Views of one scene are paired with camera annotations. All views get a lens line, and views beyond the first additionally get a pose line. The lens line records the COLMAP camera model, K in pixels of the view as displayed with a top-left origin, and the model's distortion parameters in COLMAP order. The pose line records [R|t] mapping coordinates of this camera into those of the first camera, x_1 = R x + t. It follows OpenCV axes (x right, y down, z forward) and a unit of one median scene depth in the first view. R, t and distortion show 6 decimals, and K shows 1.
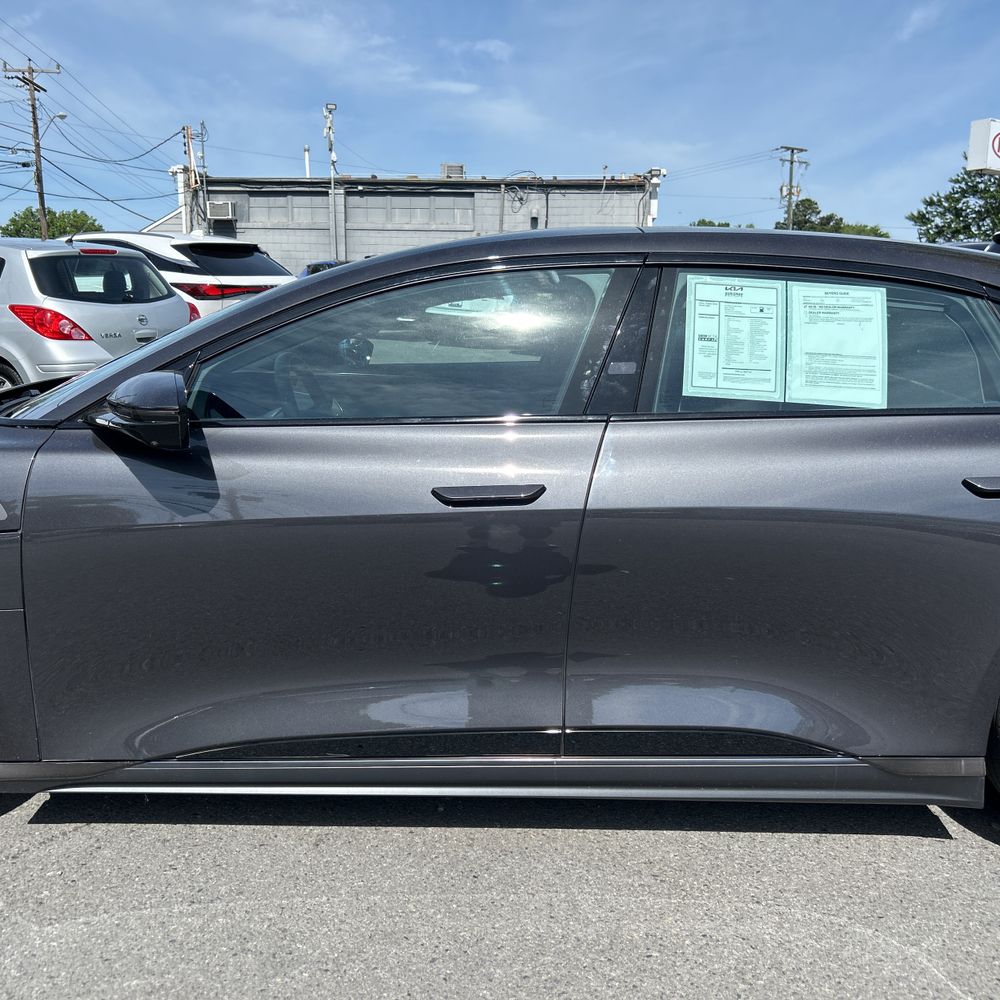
lens RADIAL K [[1014.1, 0, 504.3], [0, 1014.1, 516.0], [0, 0, 1]] dist [0.013211, 0.000000]
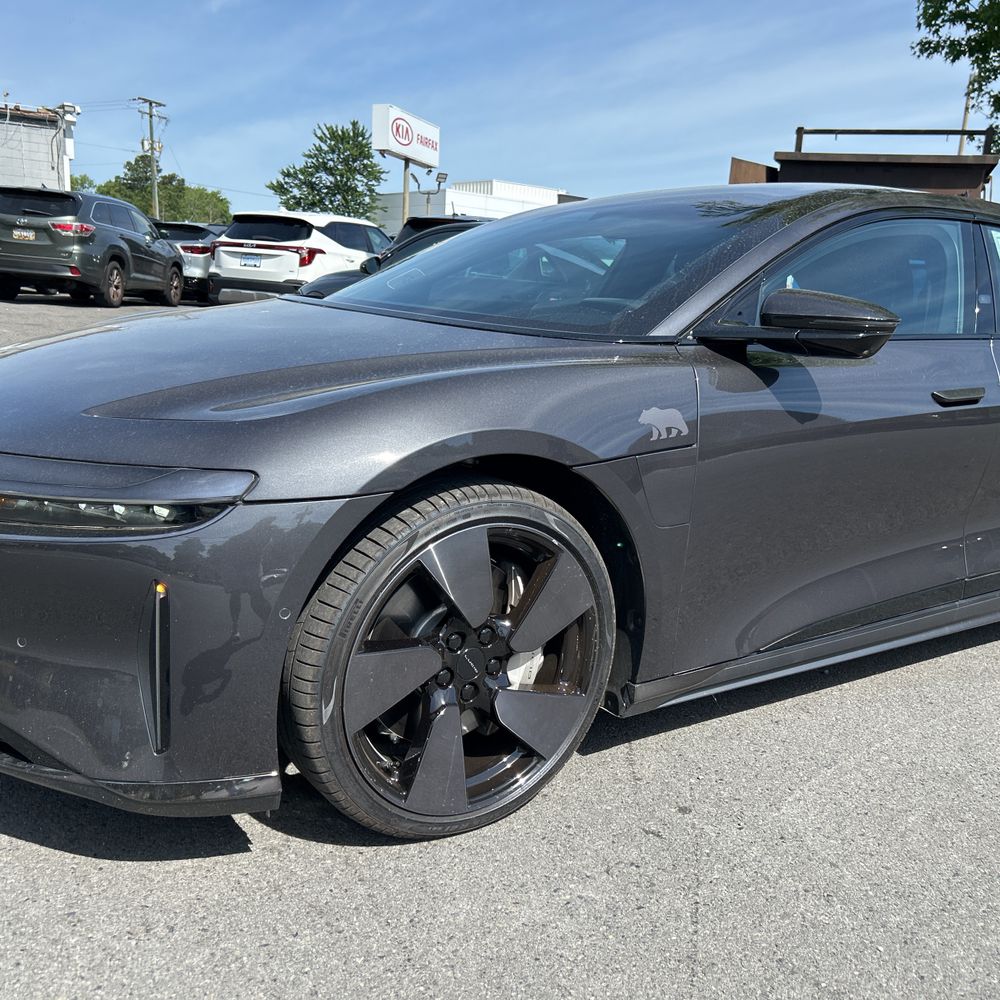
lens RADIAL K [[1014.1, 0, 528.8], [0, 1014.1, 505.6], [0, 0, 1]] dist [0.013211, 0.000000]
pose [[0.799955, -0.087006, 0.593719, -0.092018], [0.072209, 0.996200, 0.048695, 0.000970], [-0.595700, 0.003919, 0.803198, 0.023774]]
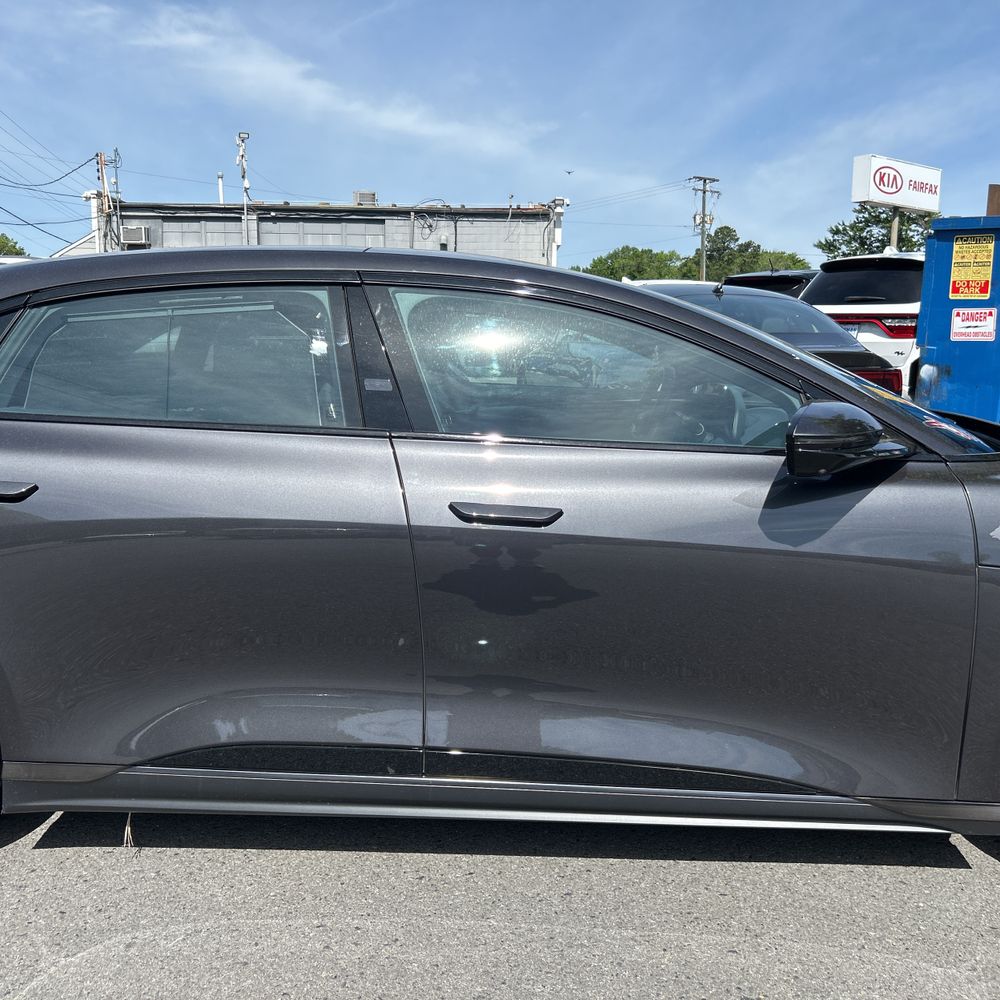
lens RADIAL K [[1014.1, 0, 496.3], [0, 1014.1, 502.4], [0, 0, 1]] dist [0.013211, 0.000000]
pose [[0.998300, -0.008894, 0.057601, 0.021371], [0.010922, 0.999328, -0.034989, 0.005742], [-0.057251, 0.035558, 0.997726, -0.024686]]
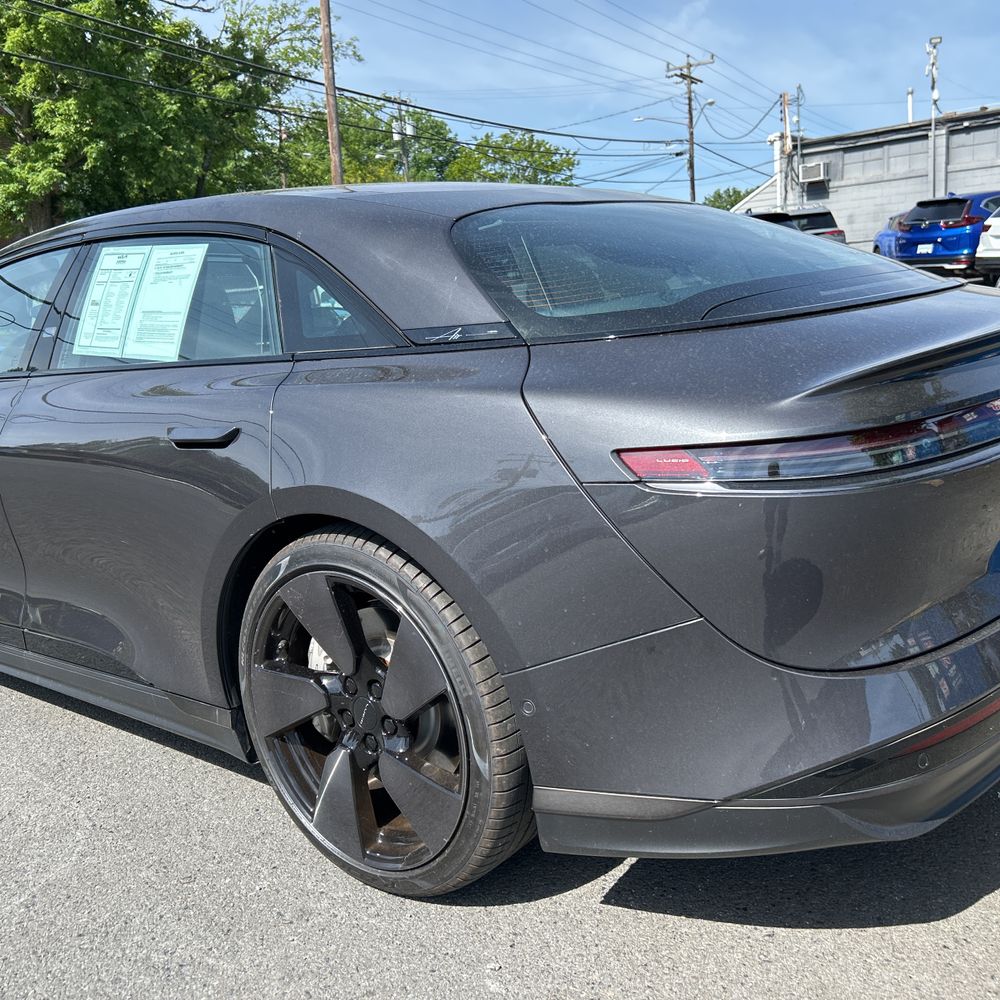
lens RADIAL K [[1014.1, 0, 489.6], [0, 1014.1, 492.5], [0, 0, 1]] dist [0.013211, 0.000000]
pose [[0.783461, 0.051104, -0.619337, 0.103419], [-0.044648, 0.998666, 0.025925, -0.001030], [0.619836, 0.007341, 0.784697, 0.031024]]
